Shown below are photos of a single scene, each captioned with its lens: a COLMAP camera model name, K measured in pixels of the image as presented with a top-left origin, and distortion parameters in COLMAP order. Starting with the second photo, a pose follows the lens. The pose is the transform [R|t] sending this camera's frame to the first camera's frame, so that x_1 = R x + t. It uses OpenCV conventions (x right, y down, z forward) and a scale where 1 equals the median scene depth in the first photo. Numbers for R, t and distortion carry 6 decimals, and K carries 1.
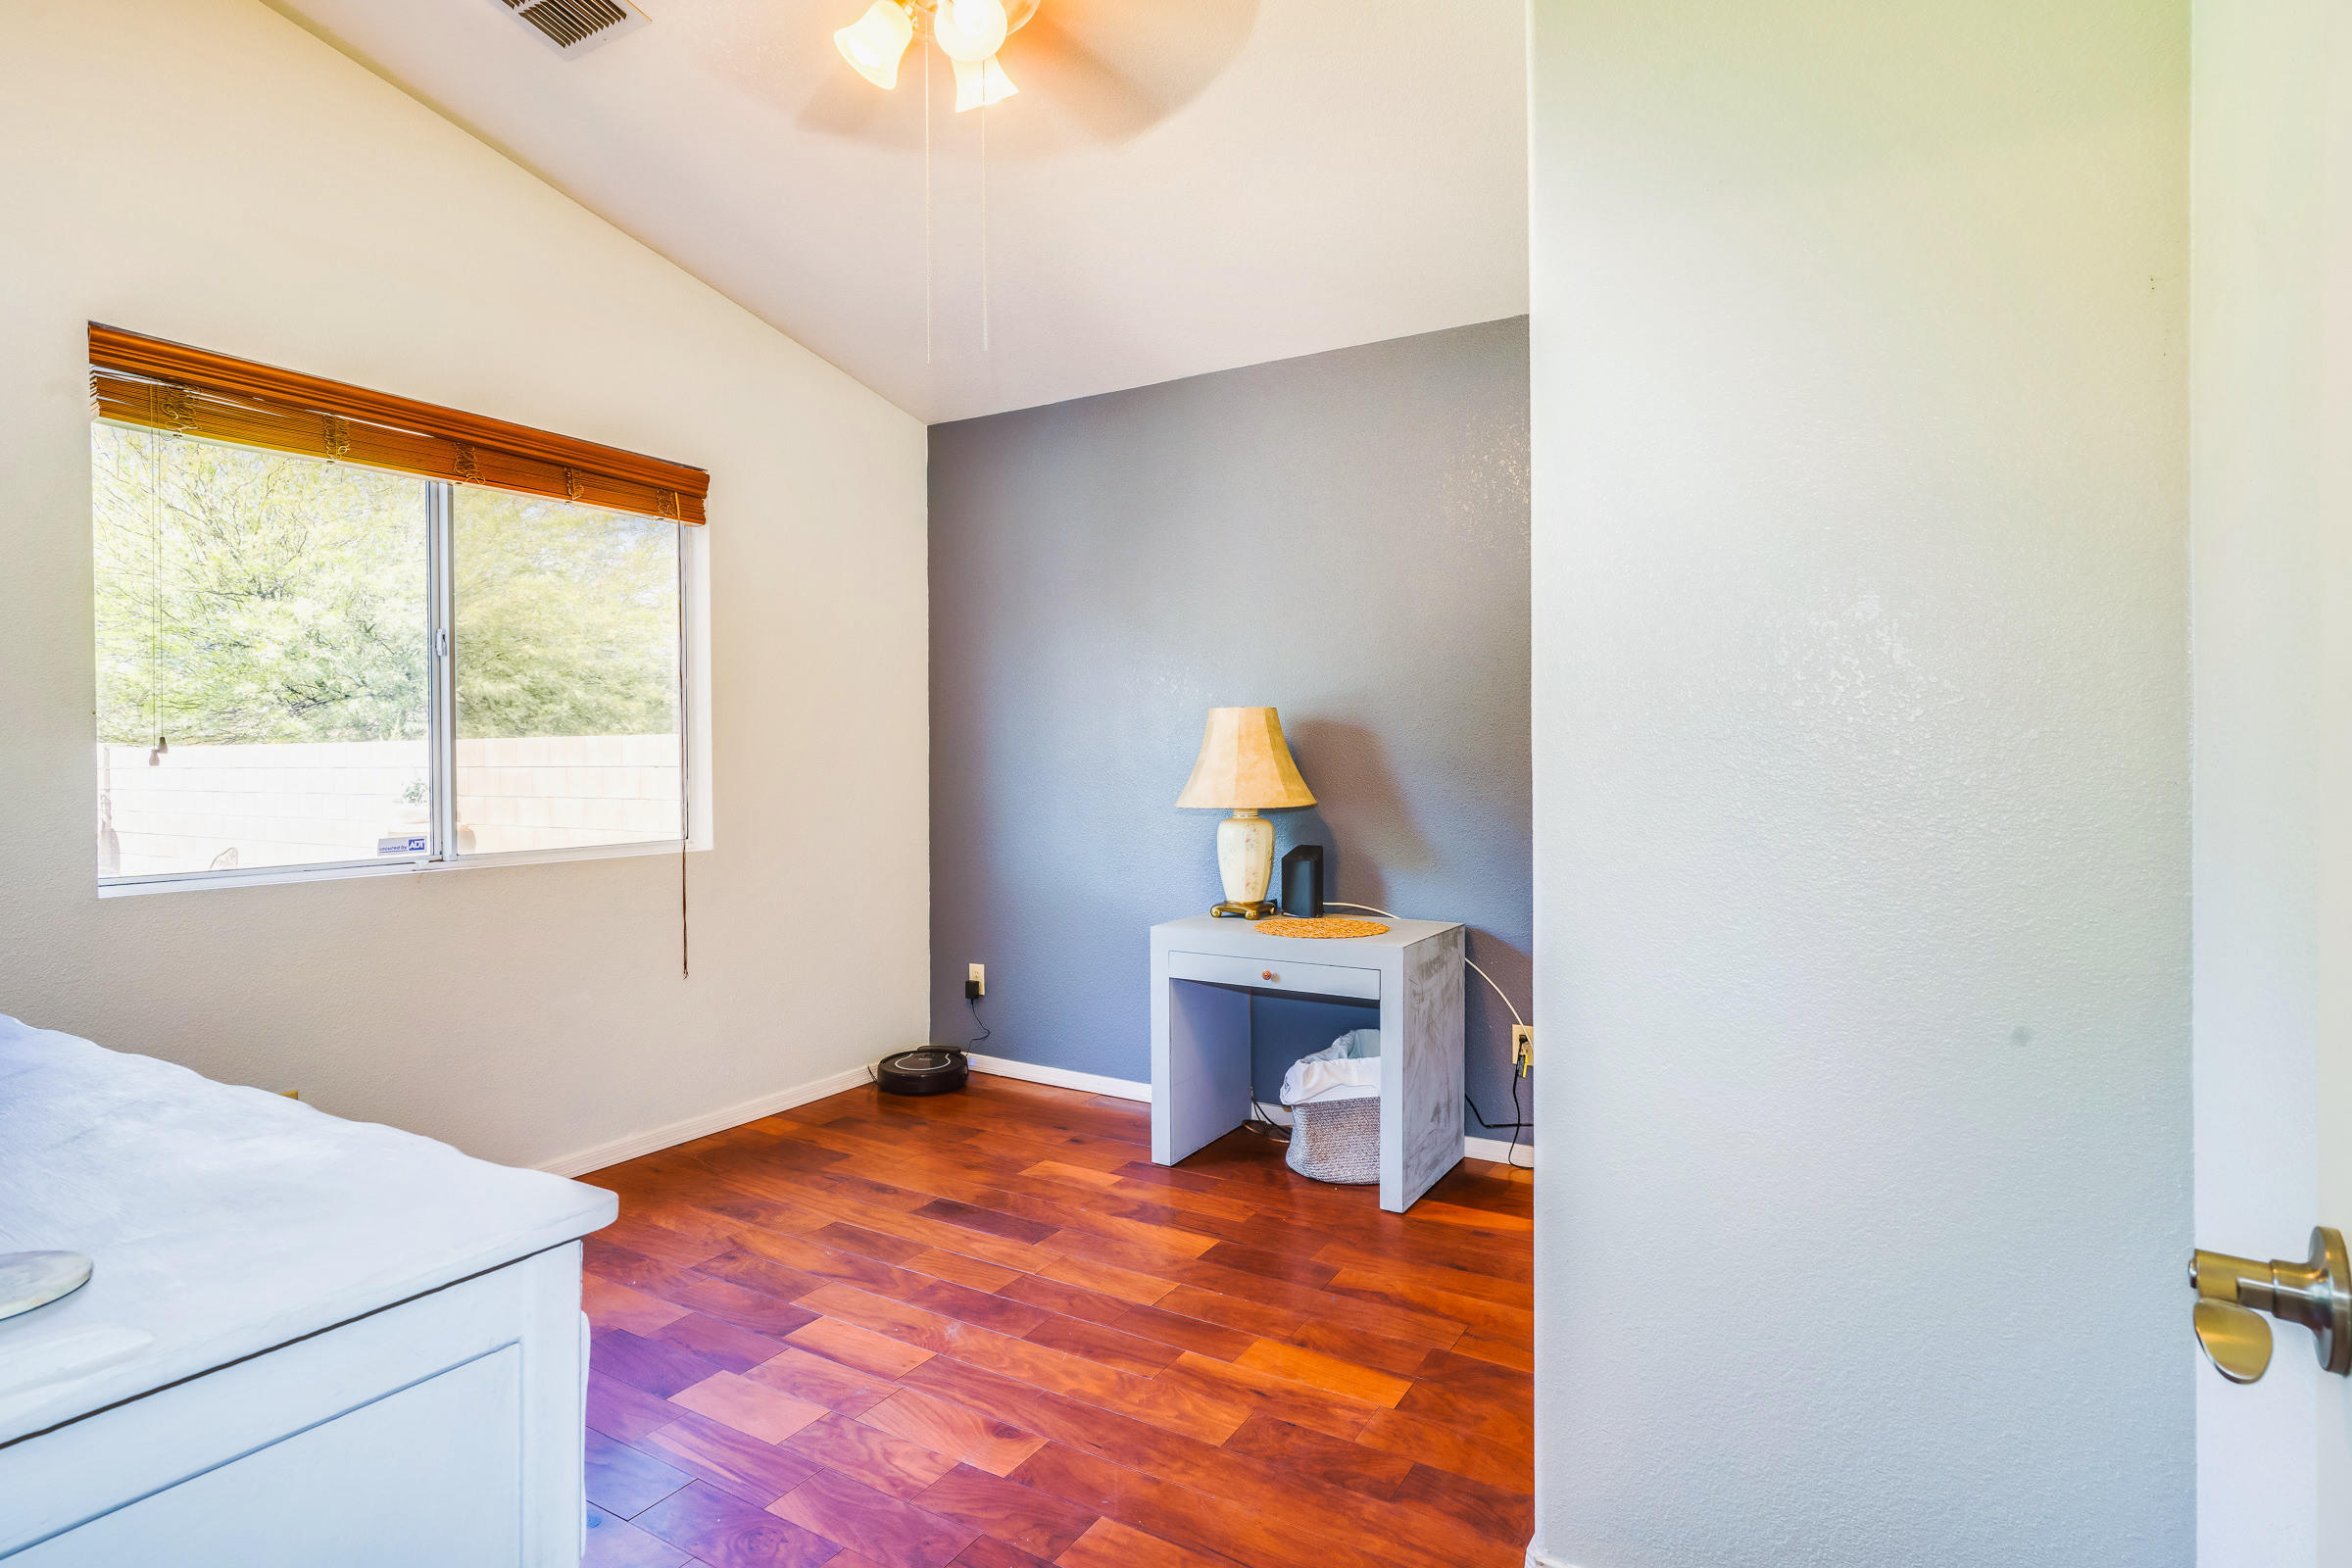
lens RADIAL K [[1185.8, 0, 1183.2], [0, 1185.8, 749.8], [0, 0, 1]] dist [-0.001409, 0.000109]
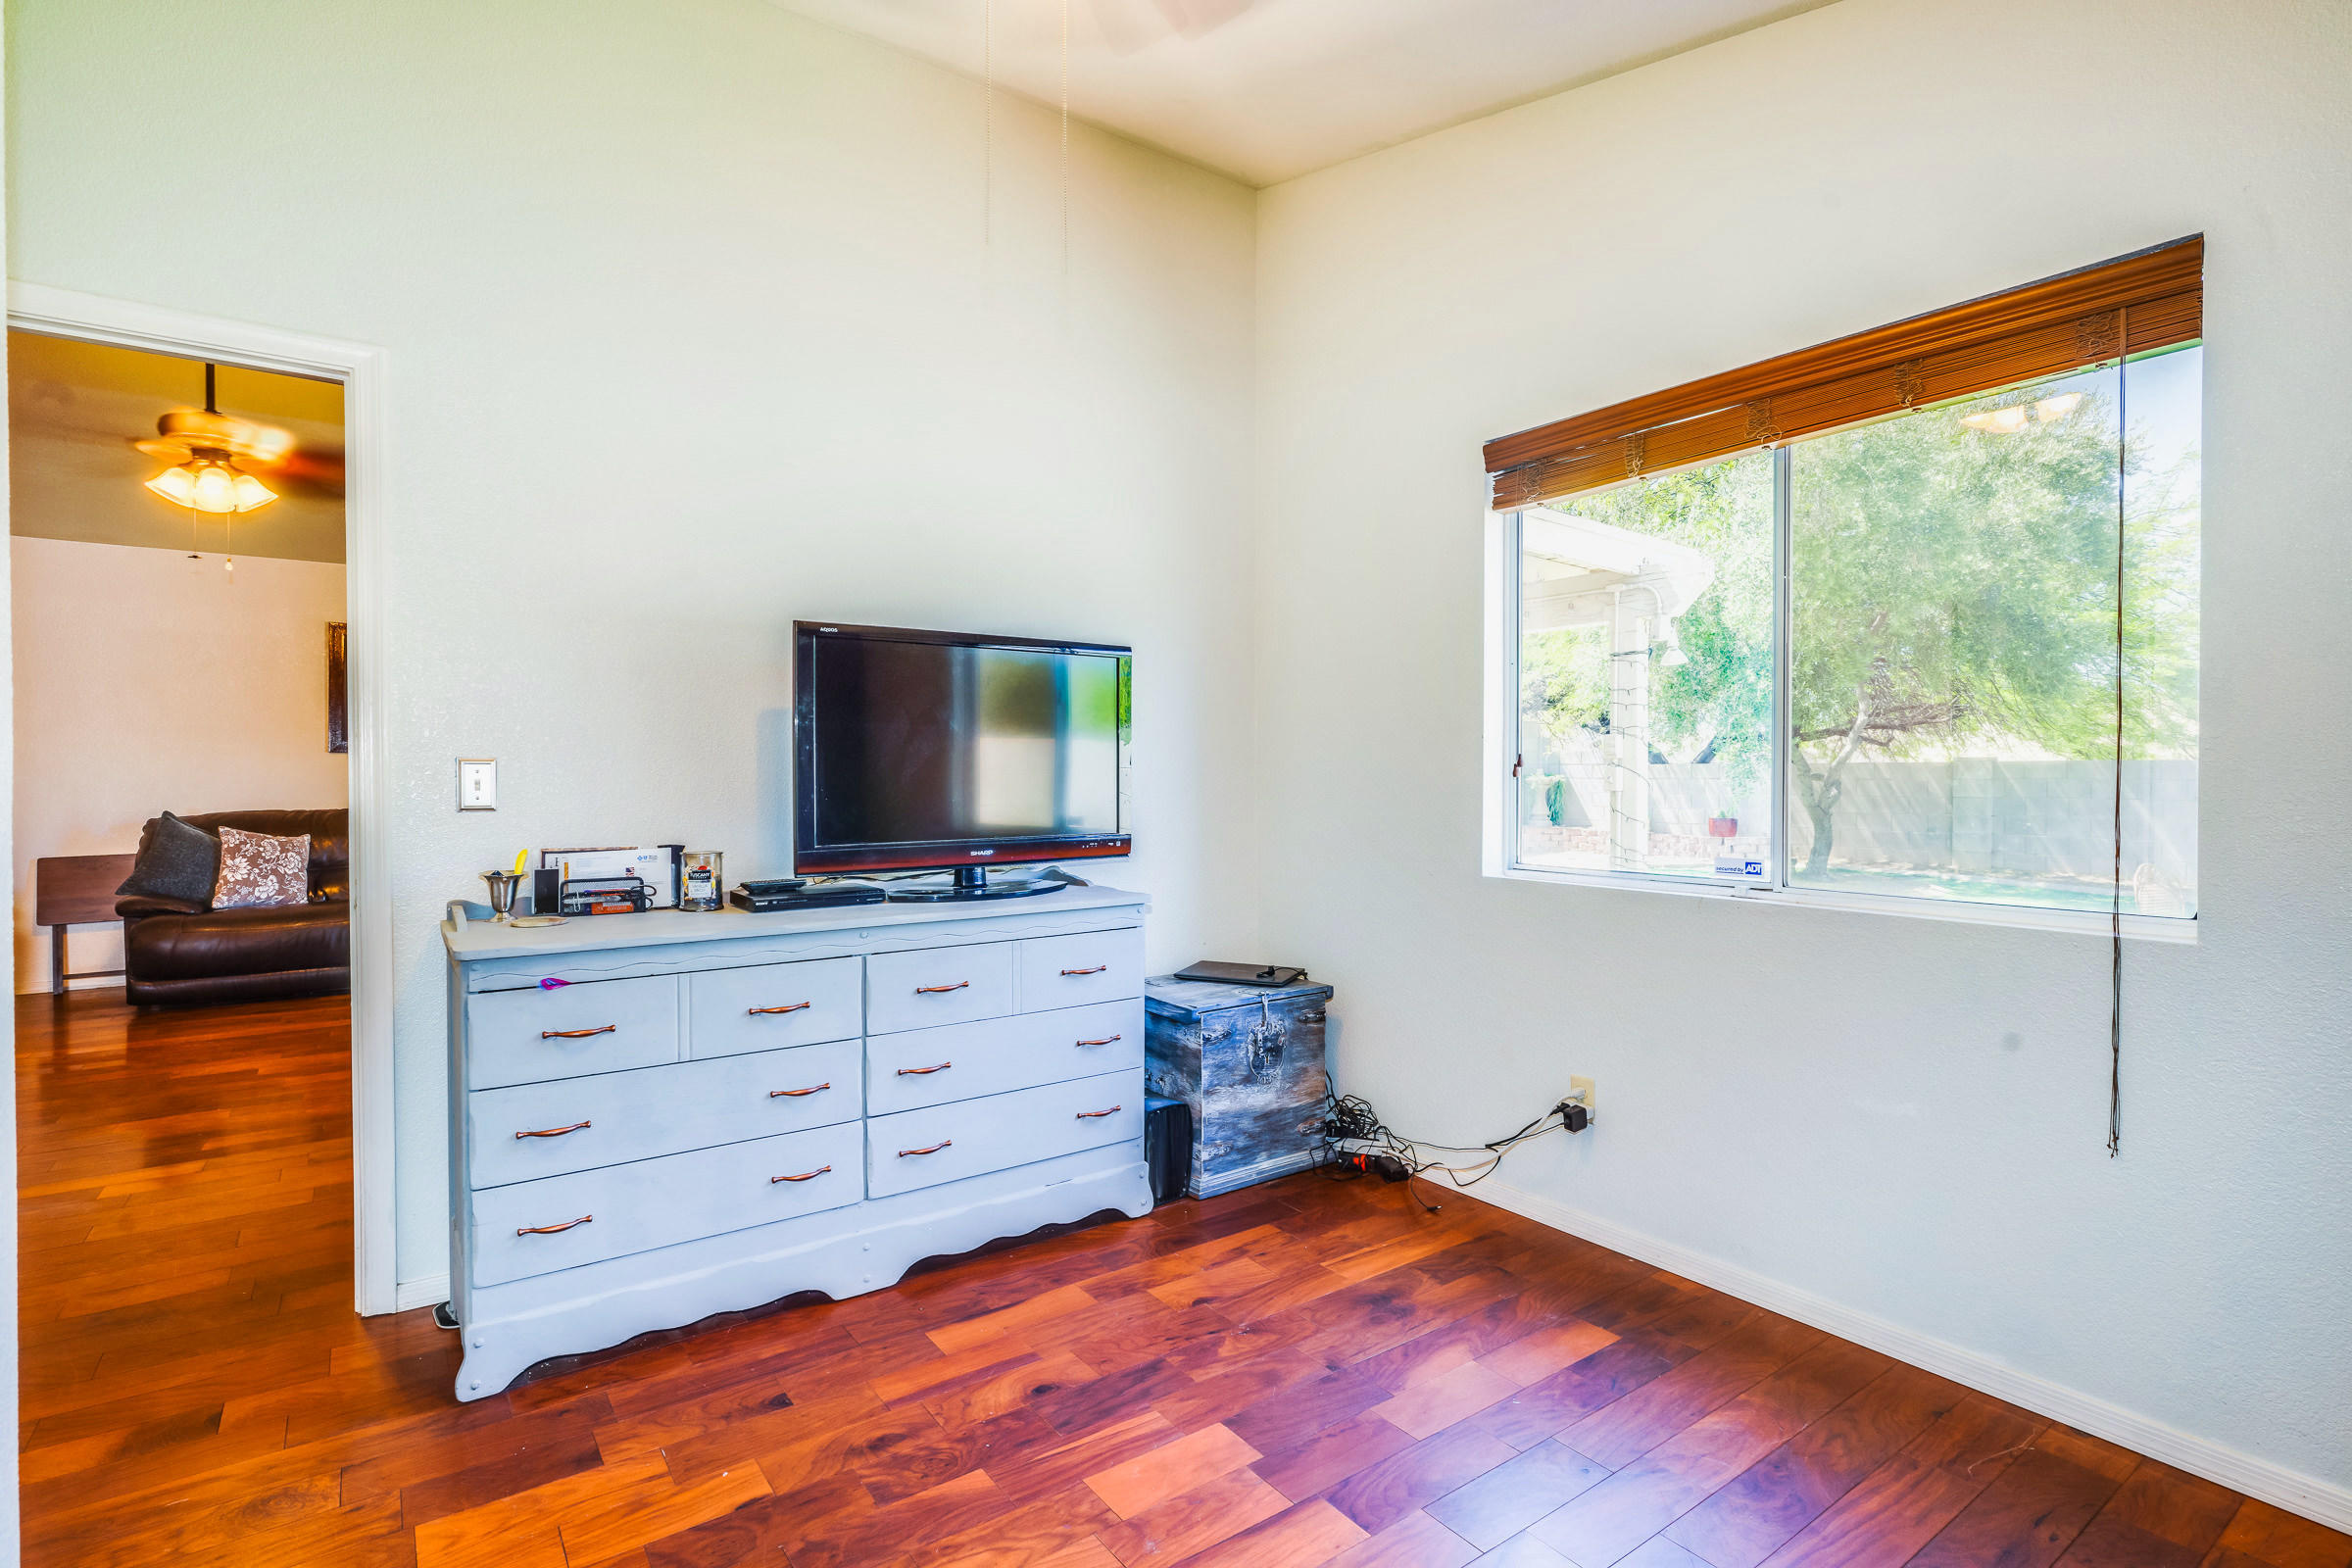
lens RADIAL K [[1139.2, 0, 1170.0], [0, 1139.2, 784.0], [0, 0, 1]] dist [-0.002312, 0.000425]
pose [[-0.404064, 0.014718, -0.914612, 0.360223], [0.011060, 0.999876, 0.011204, 0.002633], [0.914664, -0.005588, -0.404176, 1.096964]]
